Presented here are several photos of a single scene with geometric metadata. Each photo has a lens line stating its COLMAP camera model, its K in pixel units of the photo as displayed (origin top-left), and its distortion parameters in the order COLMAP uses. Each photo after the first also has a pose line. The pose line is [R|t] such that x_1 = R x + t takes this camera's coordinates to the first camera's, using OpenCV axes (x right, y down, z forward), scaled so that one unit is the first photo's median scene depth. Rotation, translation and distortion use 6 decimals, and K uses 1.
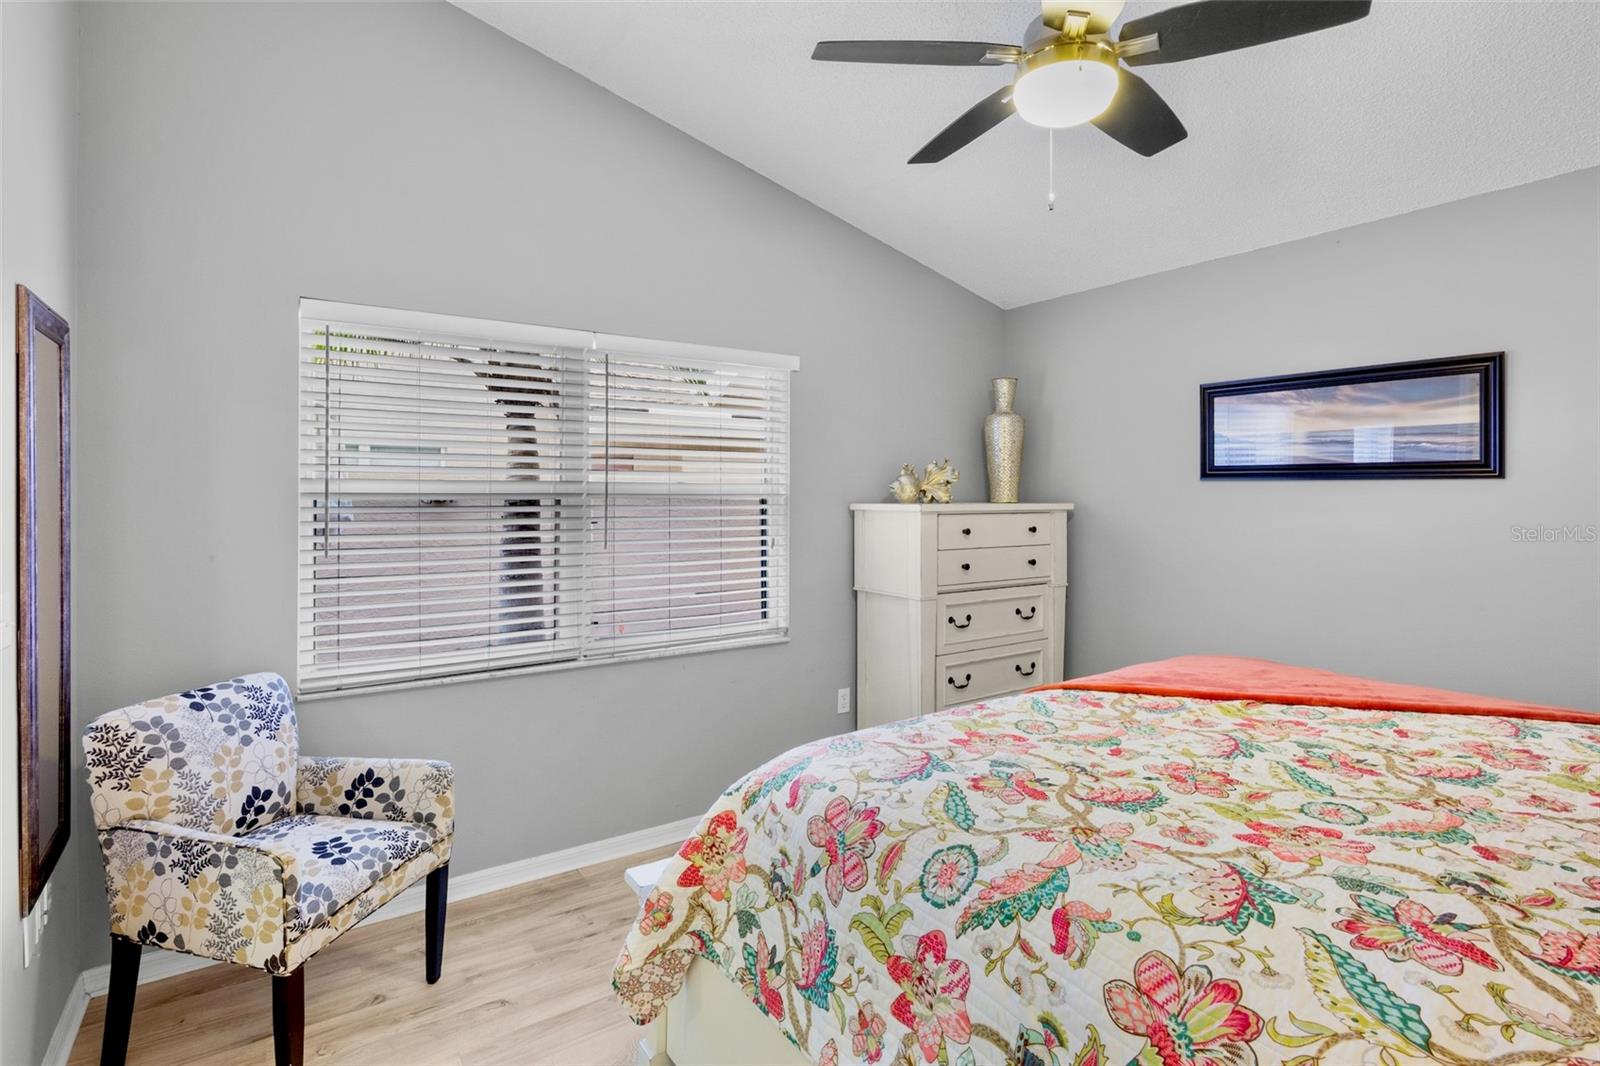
lens RADIAL K [[784.8, 0, 801.7], [0, 784.8, 495.5], [0, 0, 1]] dist [-0.006442, -0.000980]
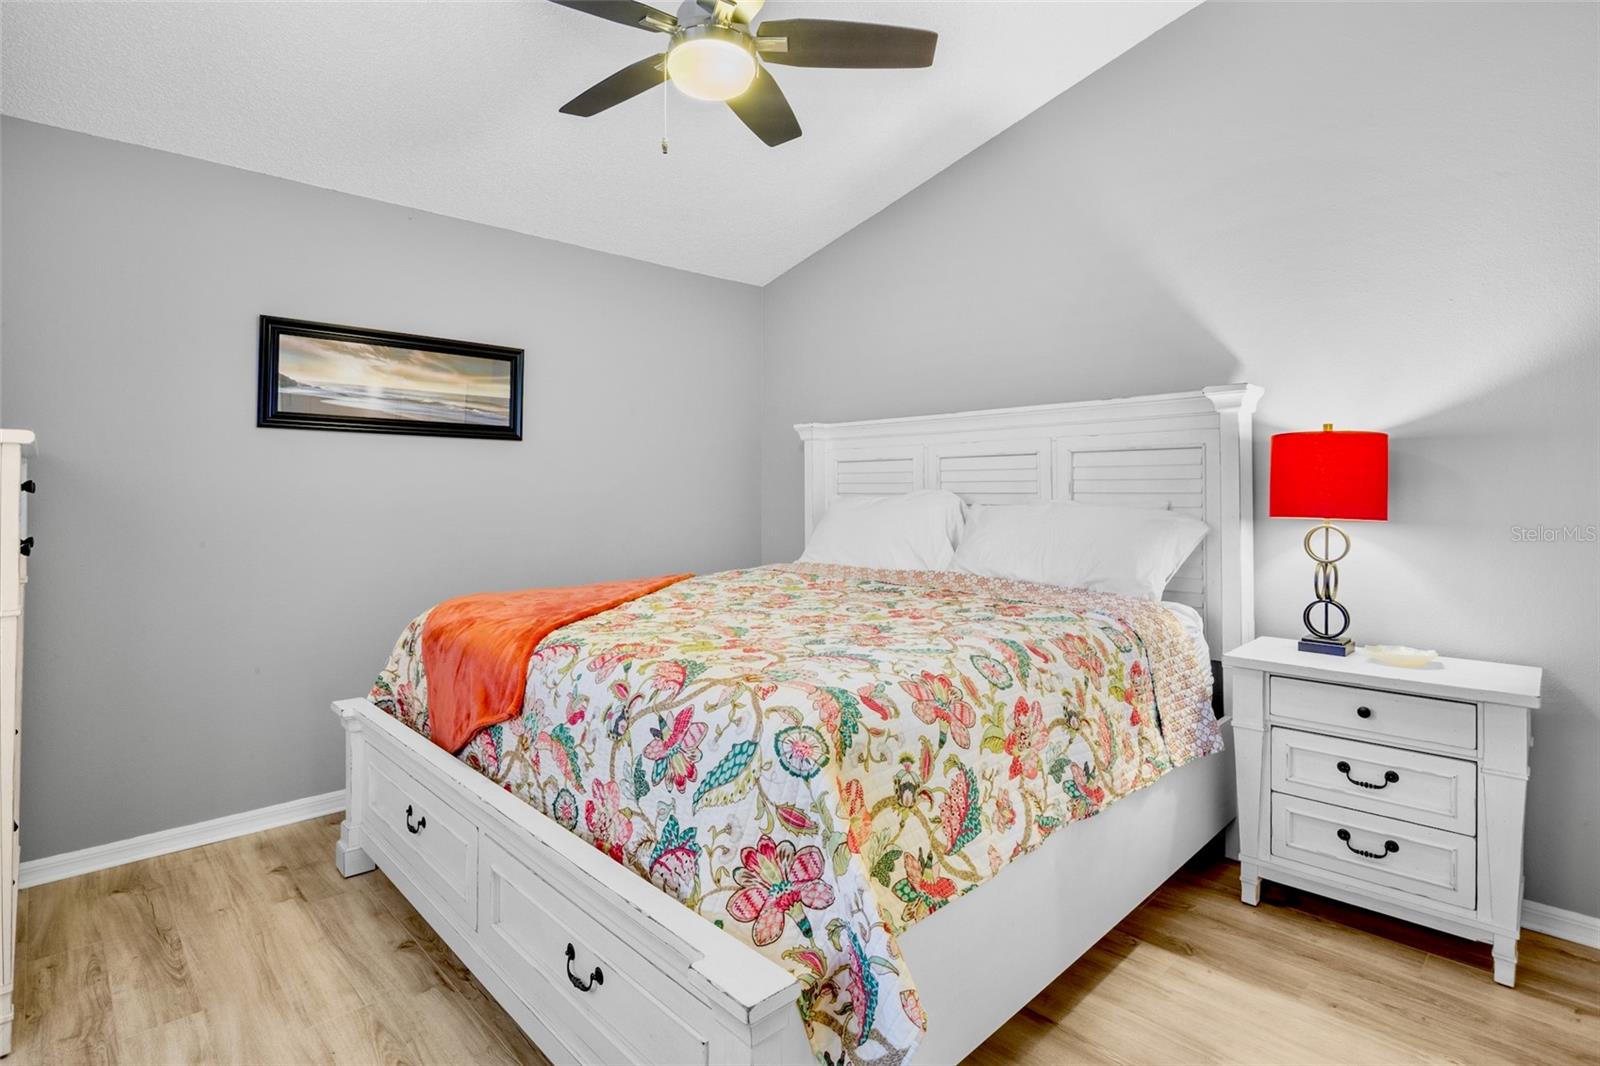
lens RADIAL K [[784.8, 0, 809.2], [0, 784.8, 492.5], [0, 0, 1]] dist [-0.006442, -0.000980]
pose [[-0.161010, -0.002660, 0.986949, -0.664827], [0.005039, 0.999981, 0.003517, 0.080649], [-0.986940, 0.005539, -0.160993, 0.870525]]
